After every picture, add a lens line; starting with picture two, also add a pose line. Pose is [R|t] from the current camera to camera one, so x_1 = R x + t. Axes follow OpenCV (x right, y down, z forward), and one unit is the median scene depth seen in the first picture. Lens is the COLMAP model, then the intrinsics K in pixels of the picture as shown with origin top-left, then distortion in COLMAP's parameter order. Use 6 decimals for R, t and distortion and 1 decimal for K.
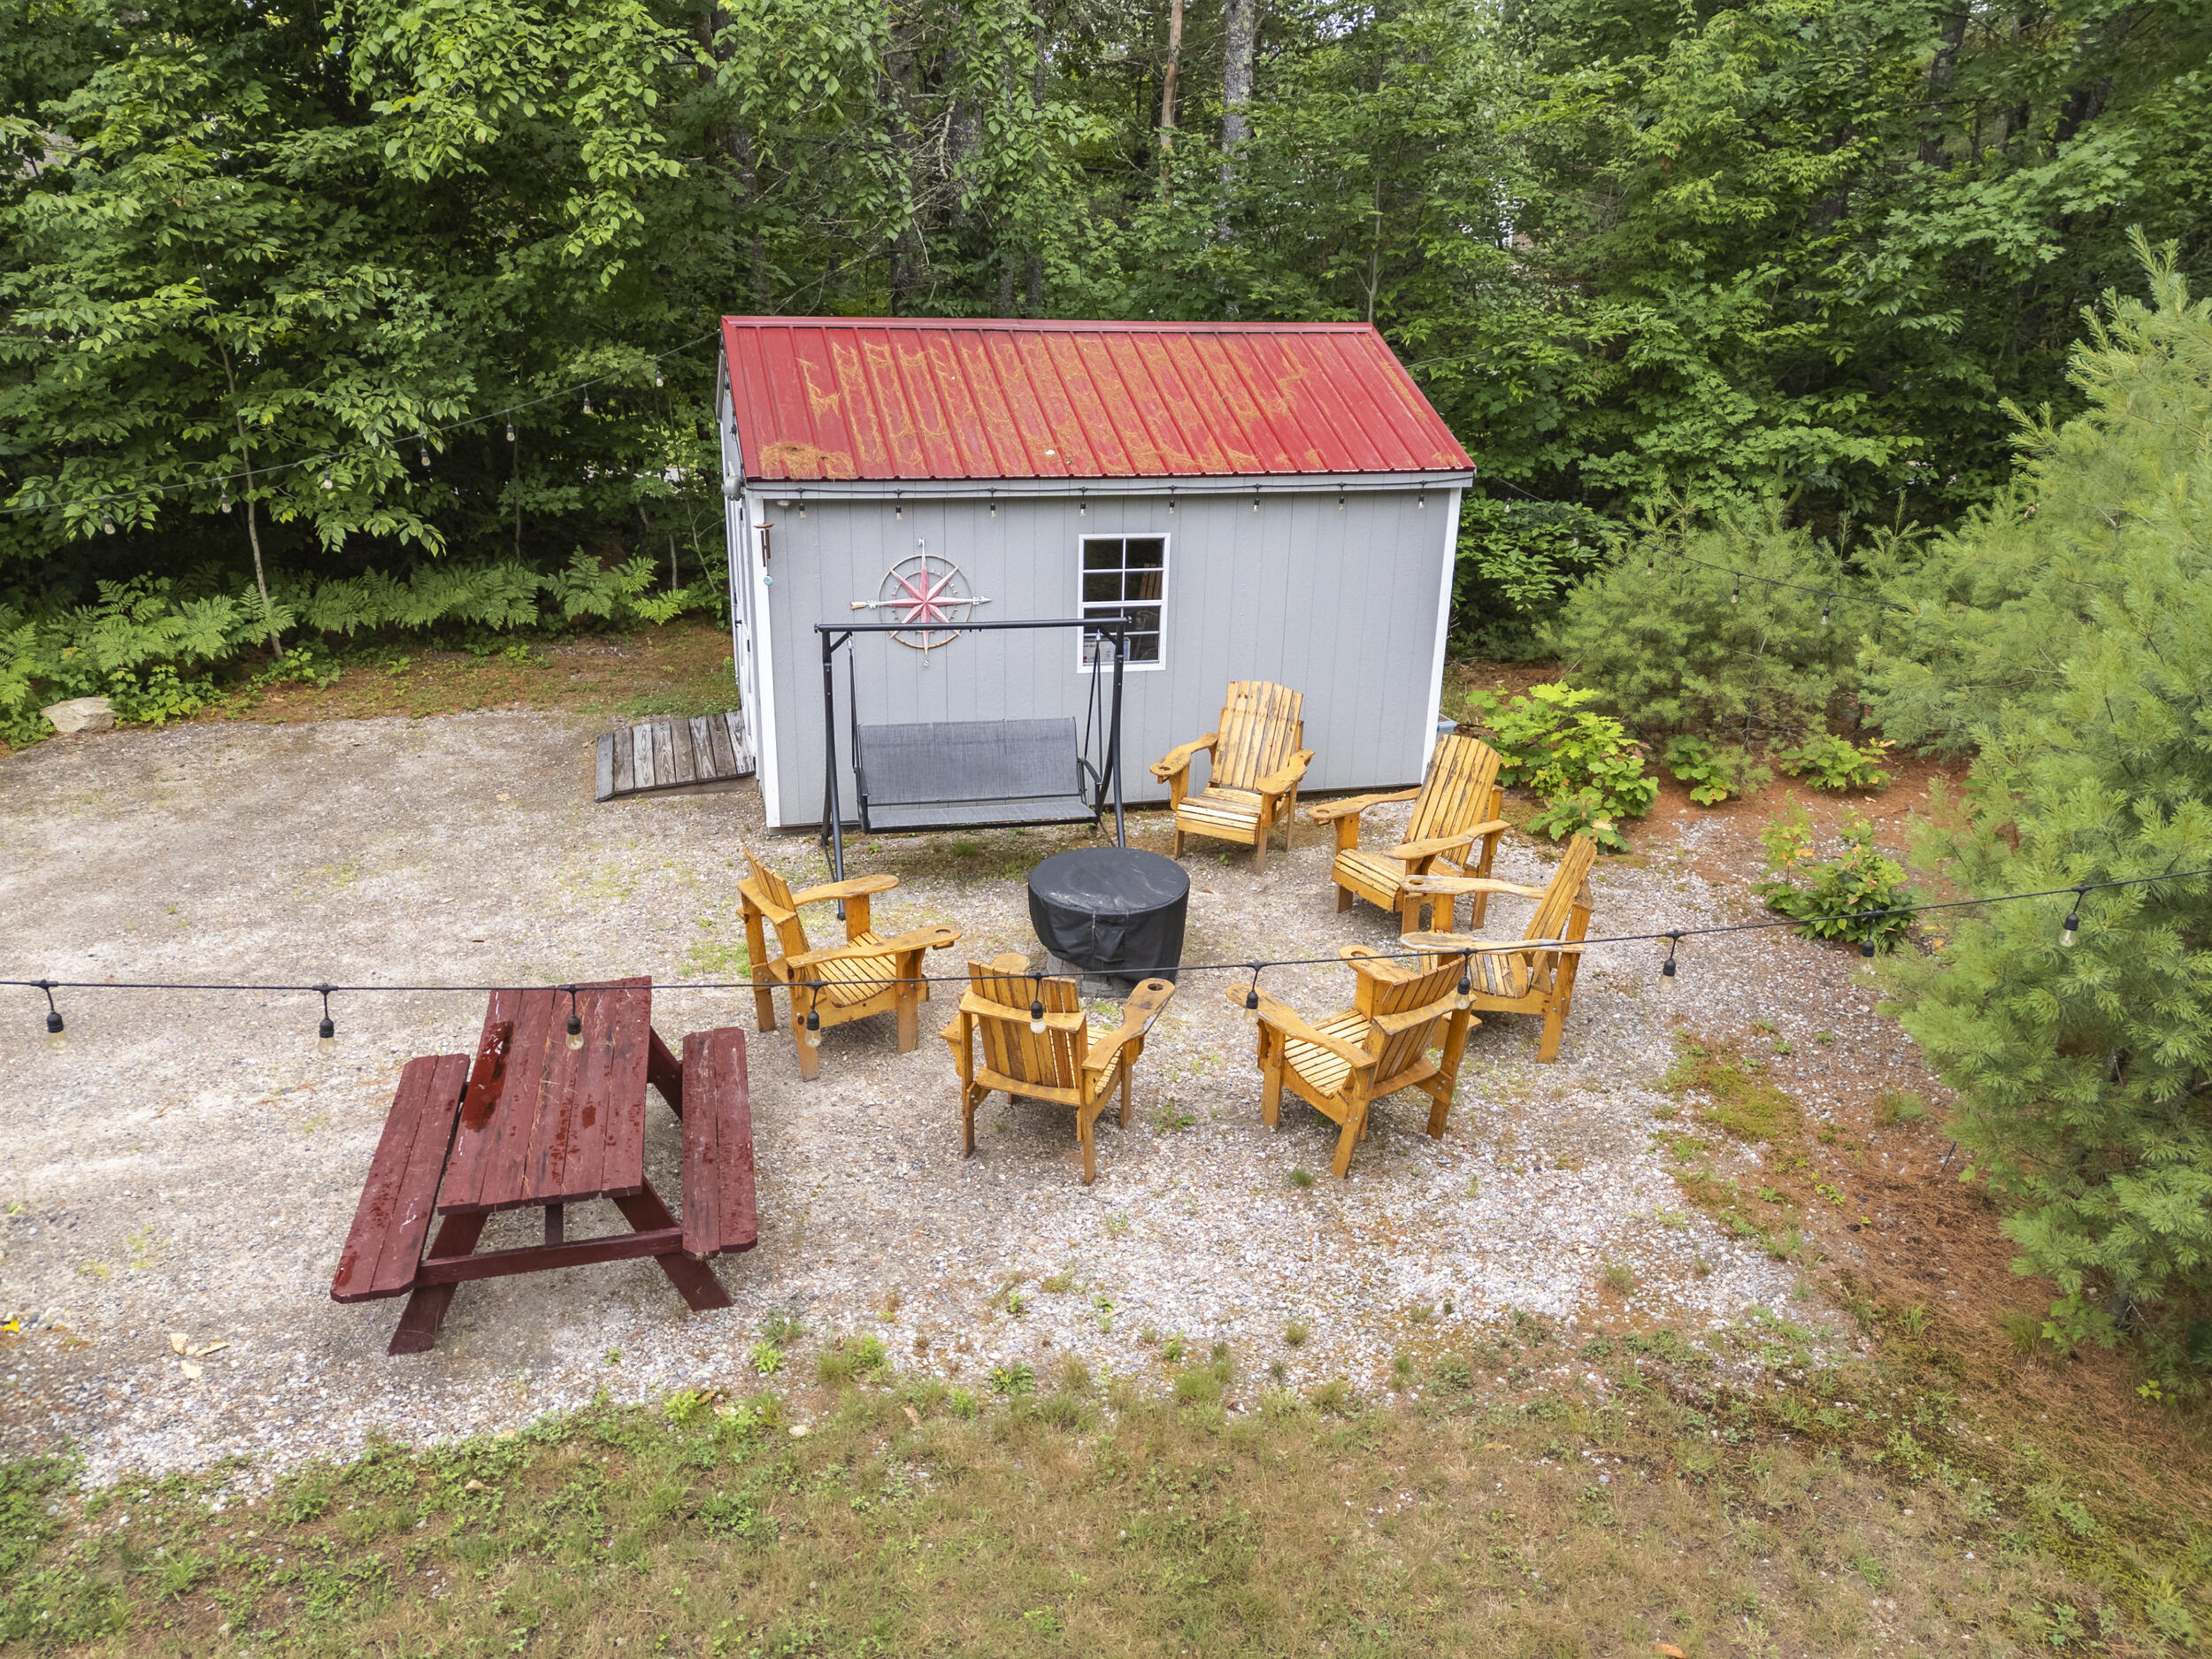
lens RADIAL K [[1486.7, 0, 1143.7], [0, 1486.7, 848.2], [0, 0, 1]] dist [0.056866, -0.044153]
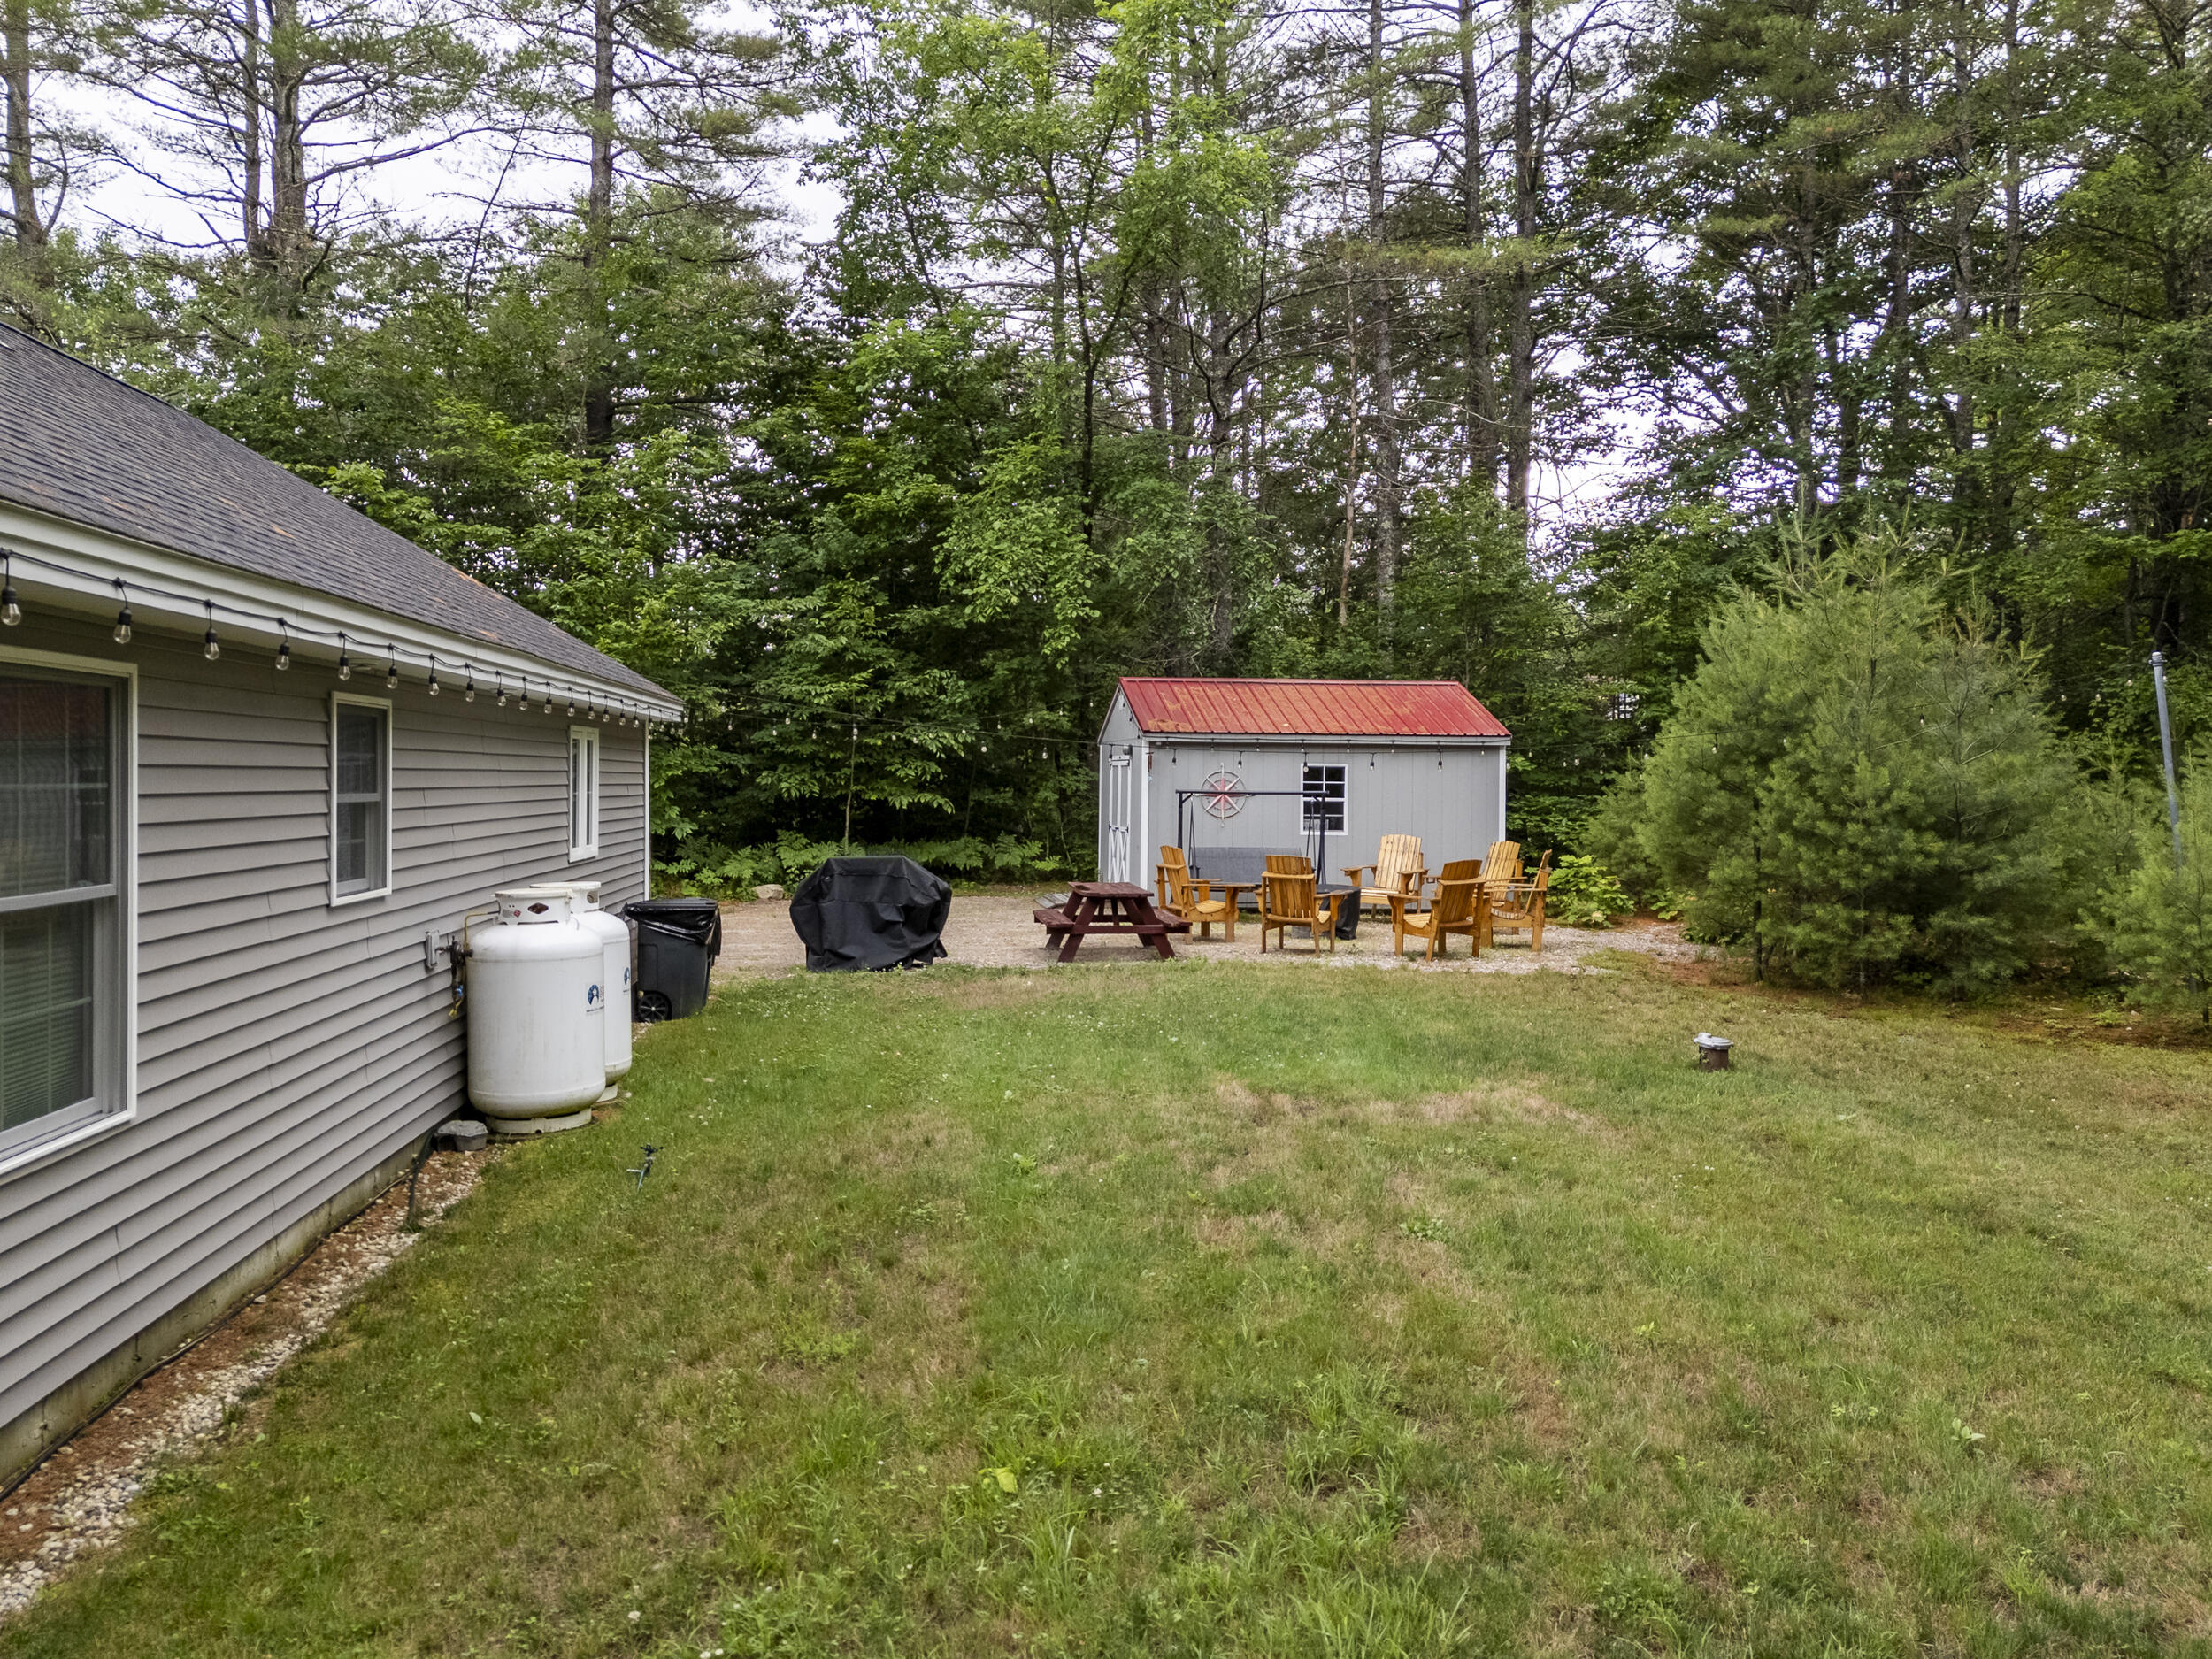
lens RADIAL K [[1486.7, 0, 1143.7], [0, 1486.7, 848.2], [0, 0, 1]] dist [0.056866, -0.044153]
pose [[0.992127, -0.020517, -0.123543, -0.008510], [-0.022417, 0.941463, -0.336371, 0.522367], [0.123212, 0.336493, 0.933591, -0.763186]]
